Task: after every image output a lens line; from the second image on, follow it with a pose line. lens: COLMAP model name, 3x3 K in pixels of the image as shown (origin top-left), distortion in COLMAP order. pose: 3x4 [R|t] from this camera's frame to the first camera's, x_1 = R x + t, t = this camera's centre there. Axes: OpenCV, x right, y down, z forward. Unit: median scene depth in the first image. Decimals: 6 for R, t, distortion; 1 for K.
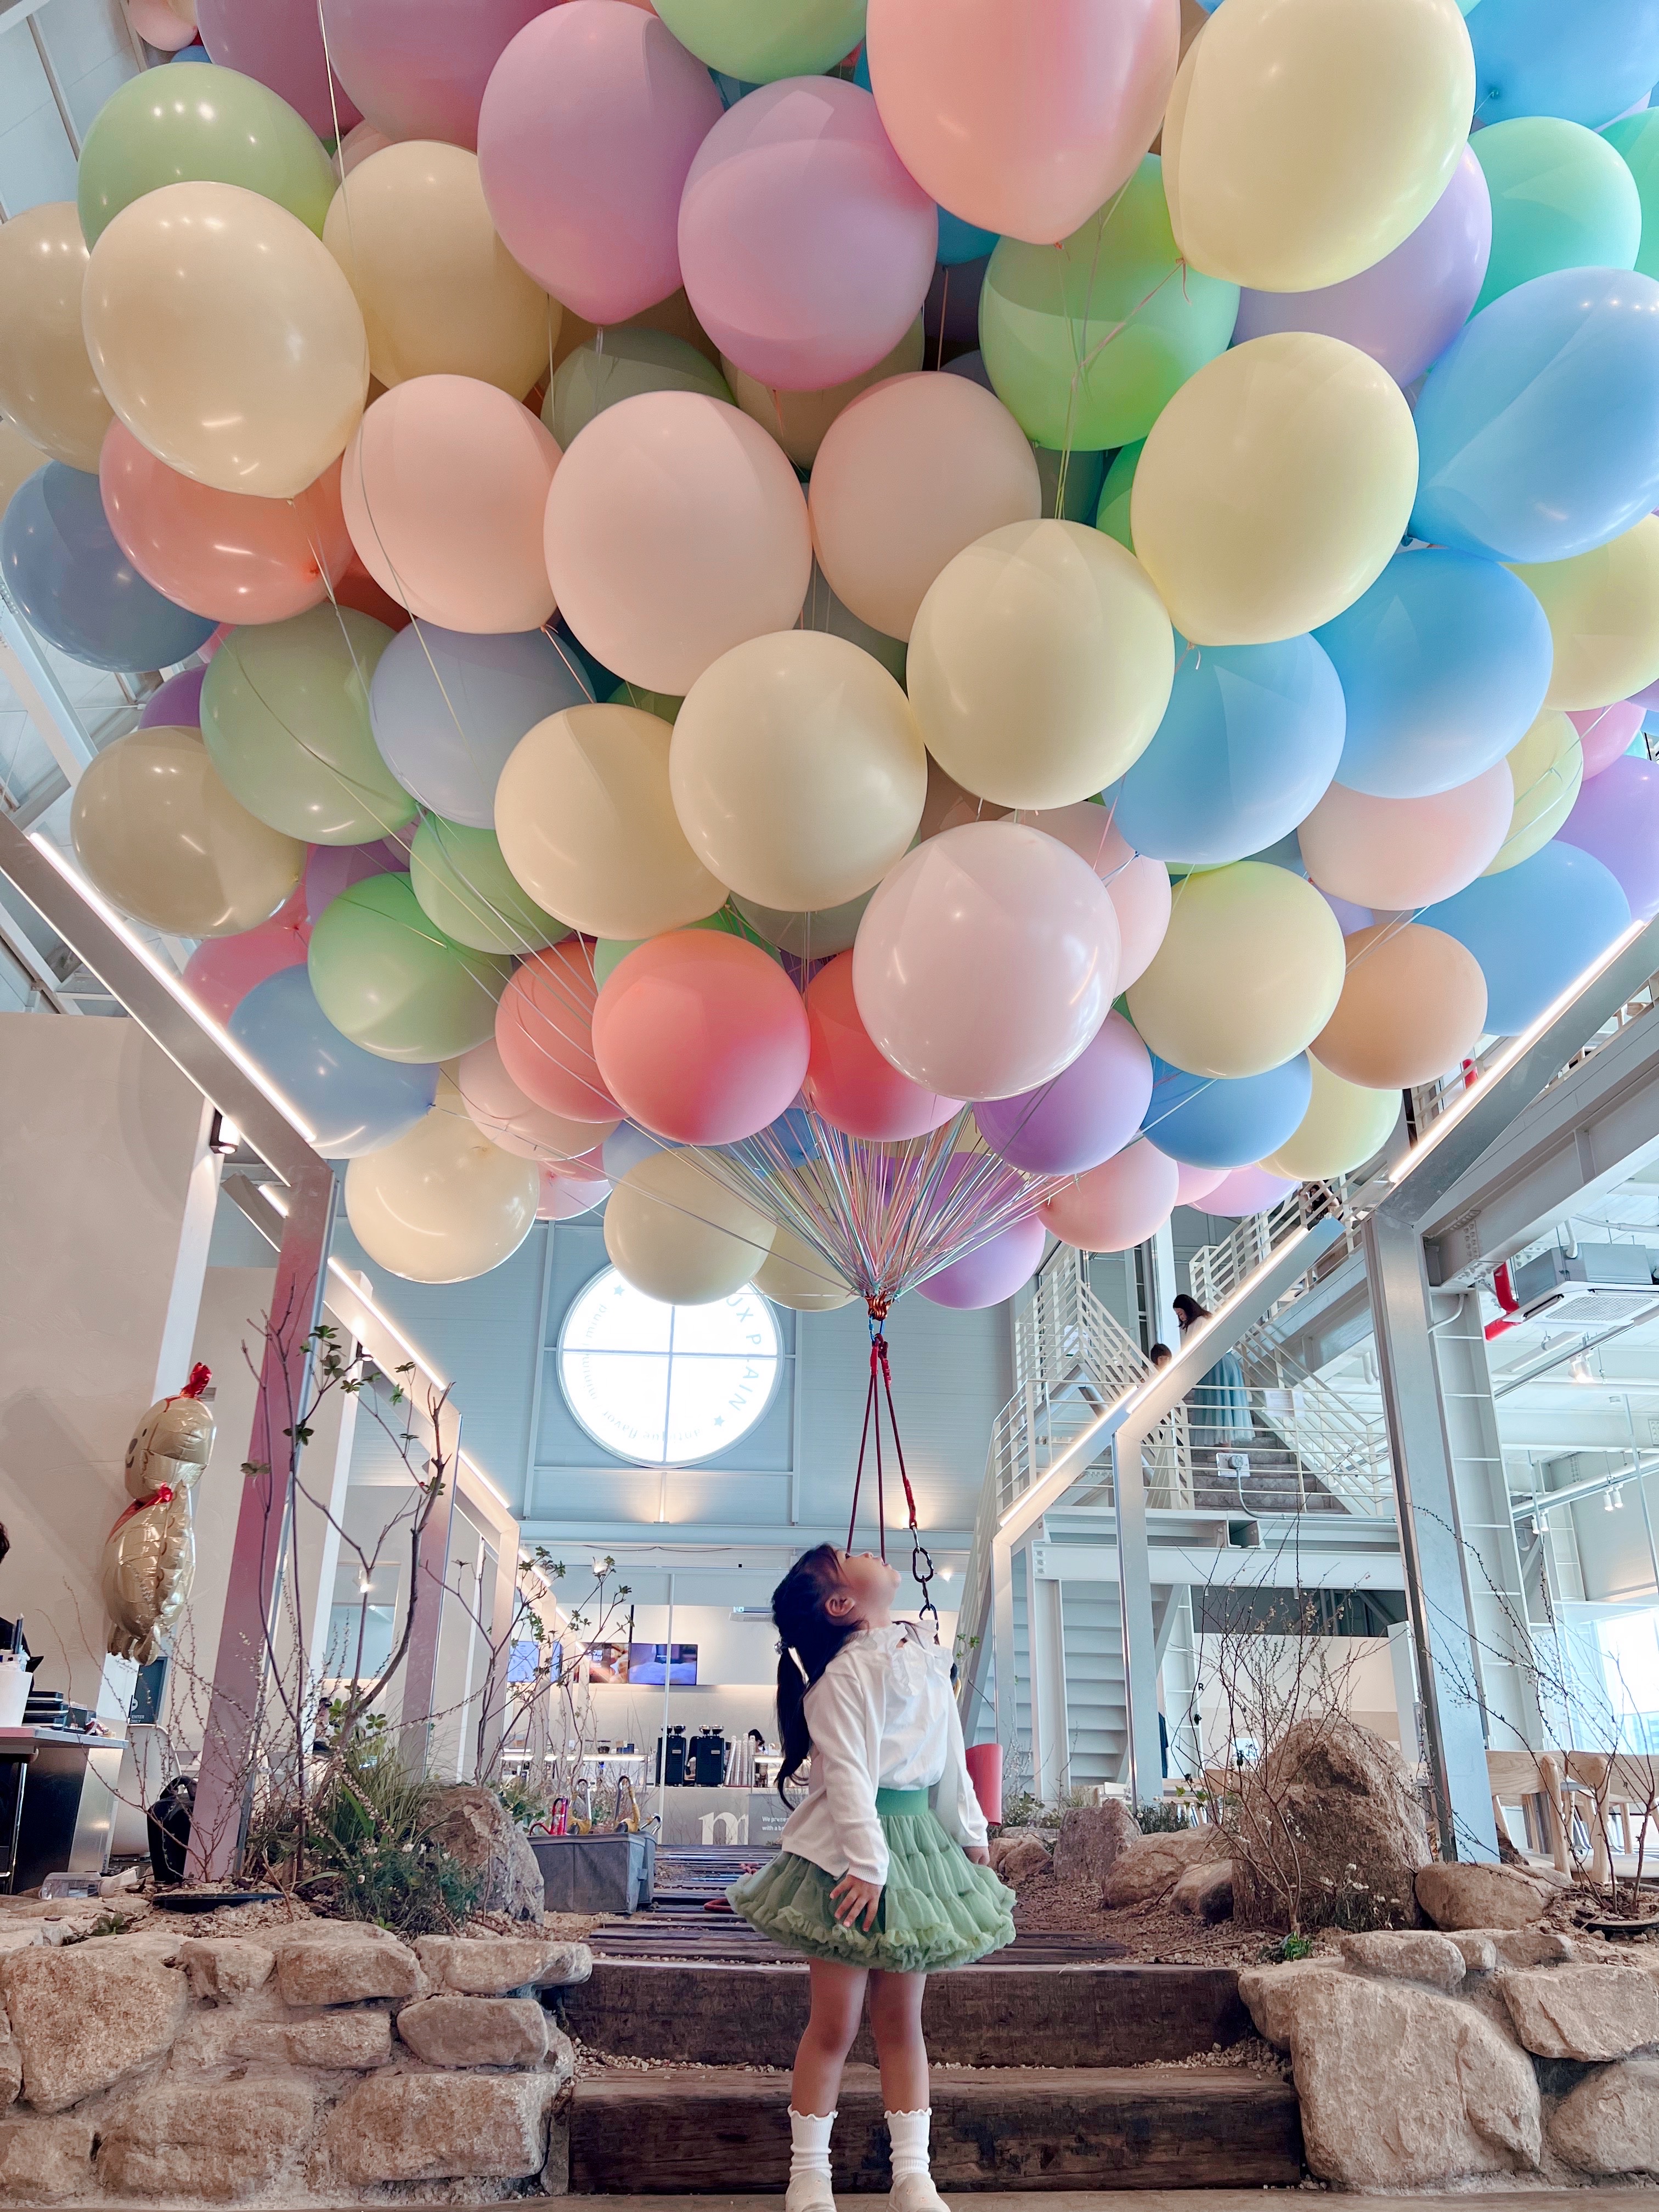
lens RADIAL K [[1847.2, 0, 829.5], [0, 1847.2, 1106.0], [0, 0, 1]] dist [0.007182, -0.001914]
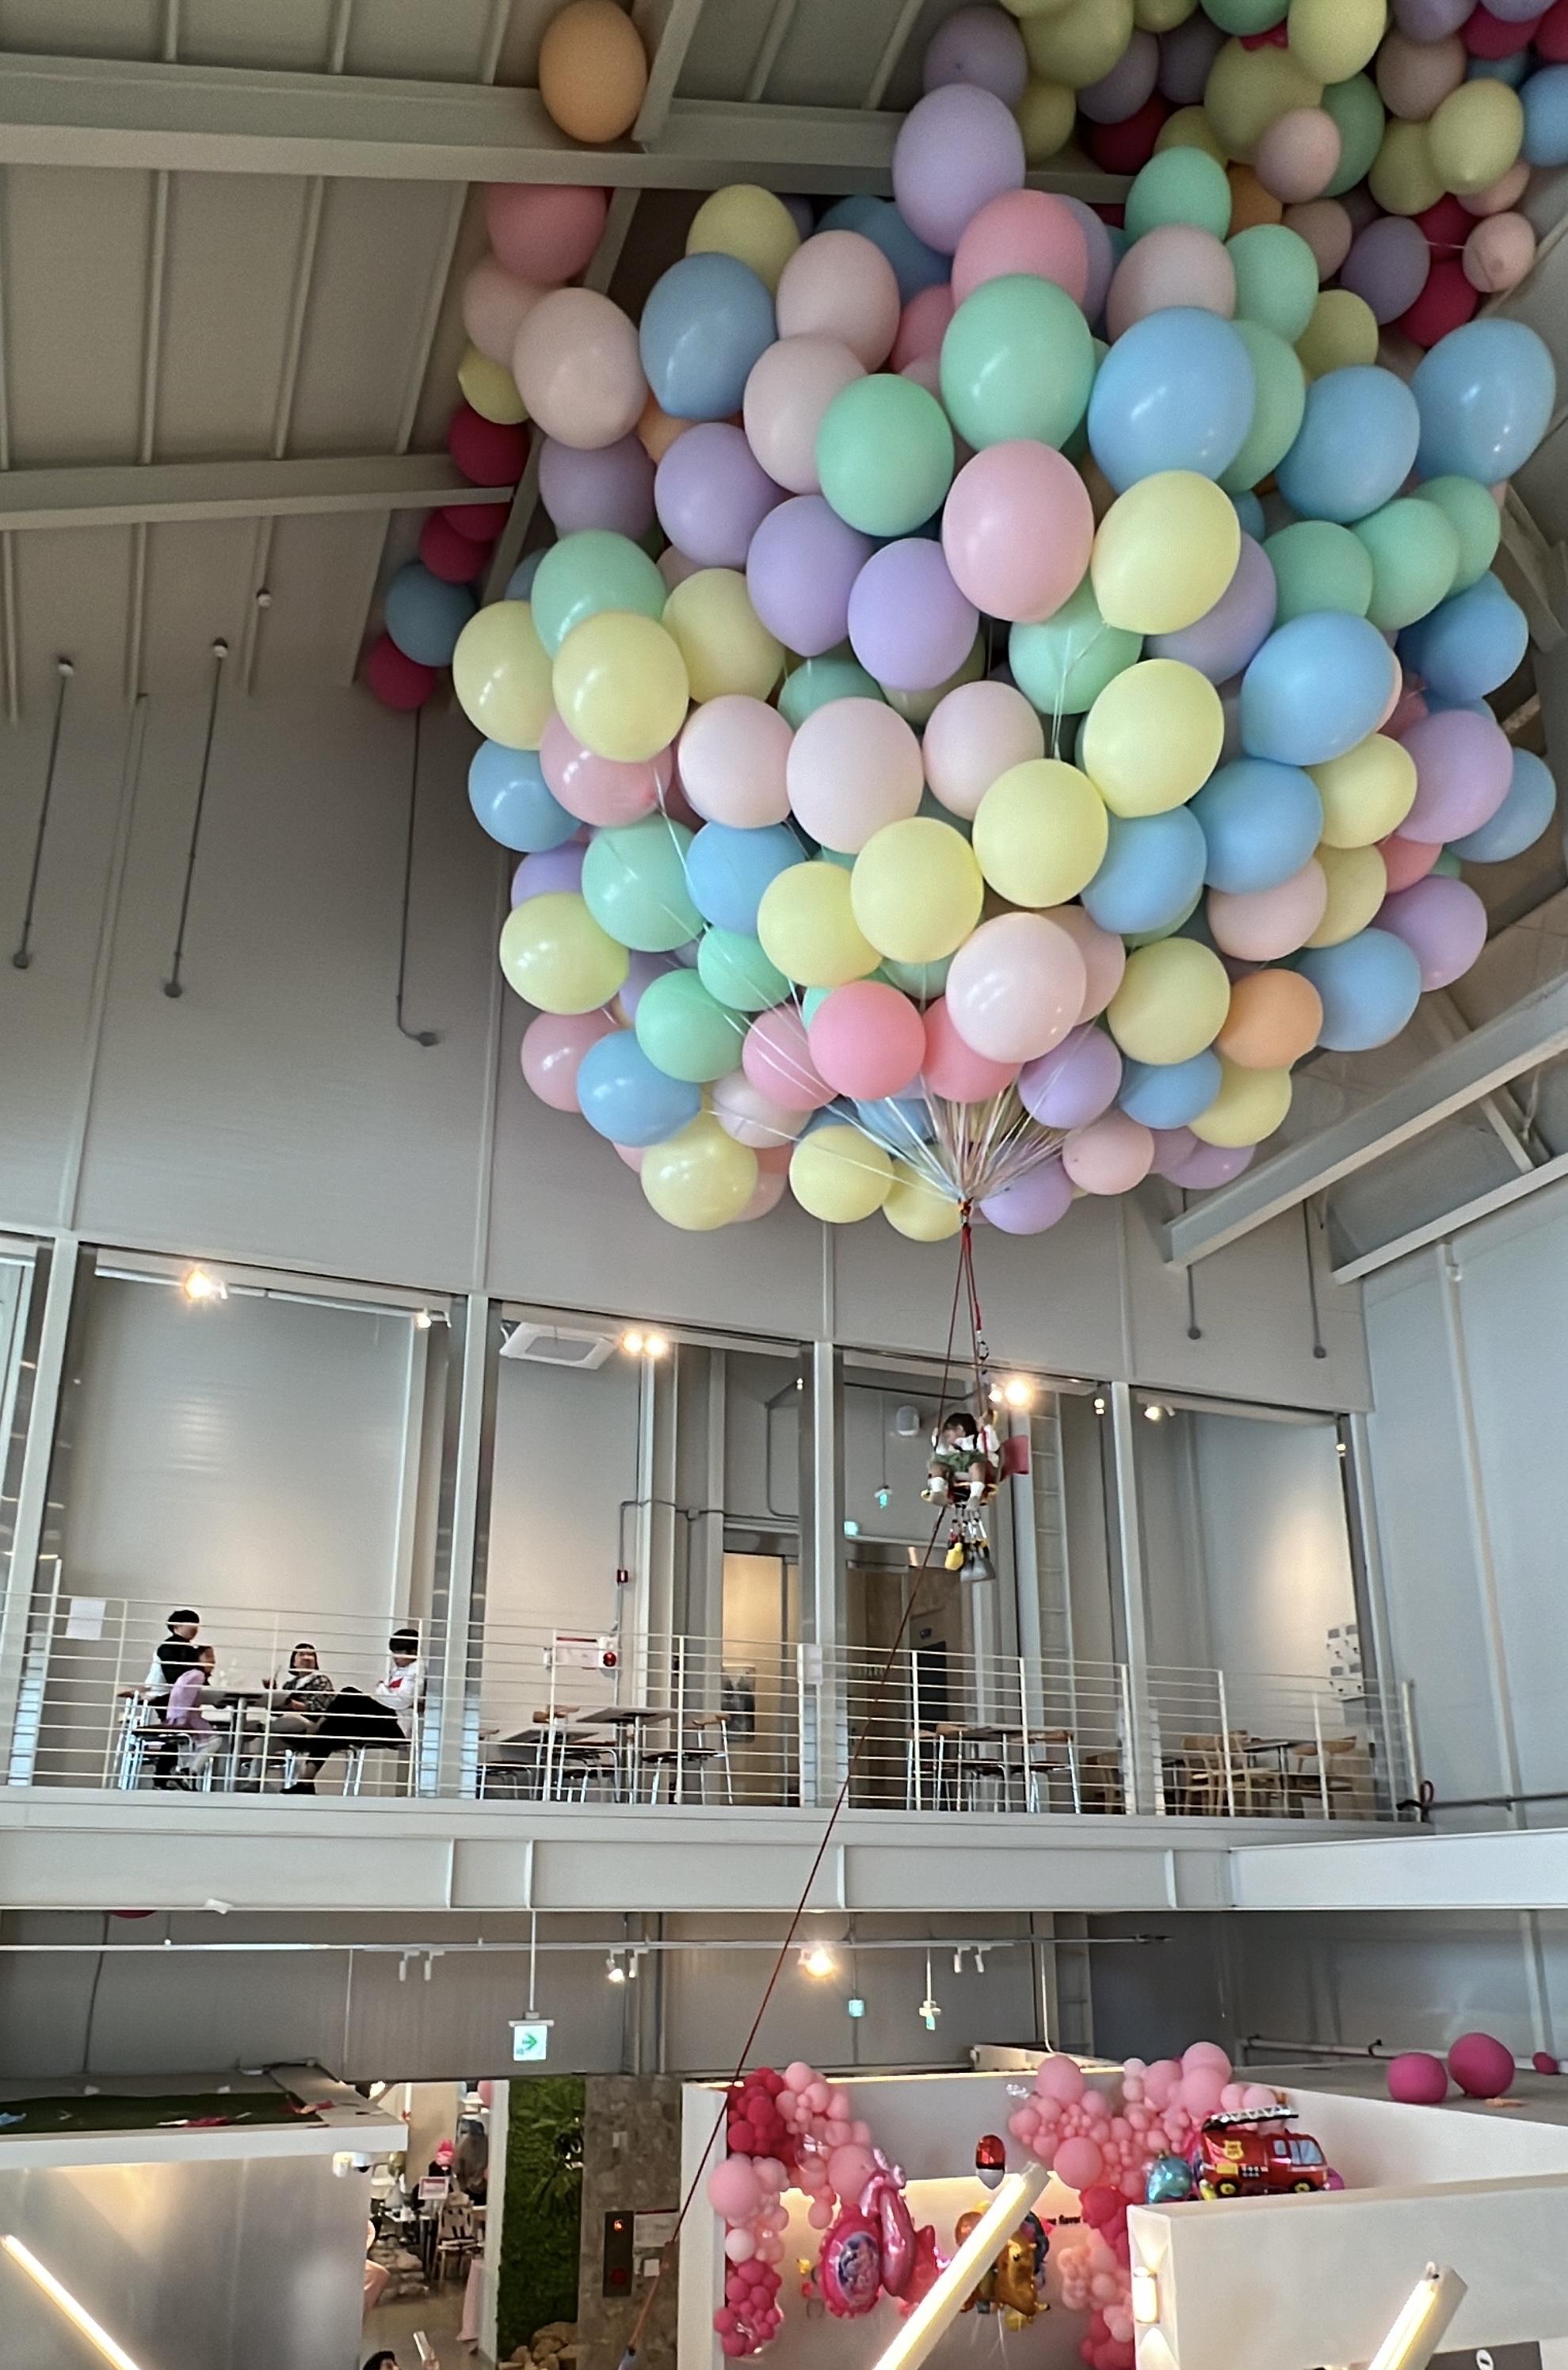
lens RADIAL K [[2009.0, 0, 784.0], [0, 2009.0, 1185.0], [0, 0, 1]] dist [0.003094, 0.002199]
pose [[0.997812, -0.026622, -0.060516, -0.038654], [0.020672, 0.995079, -0.096903, 0.336832], [0.062798, 0.095440, 0.993452, -1.099190]]
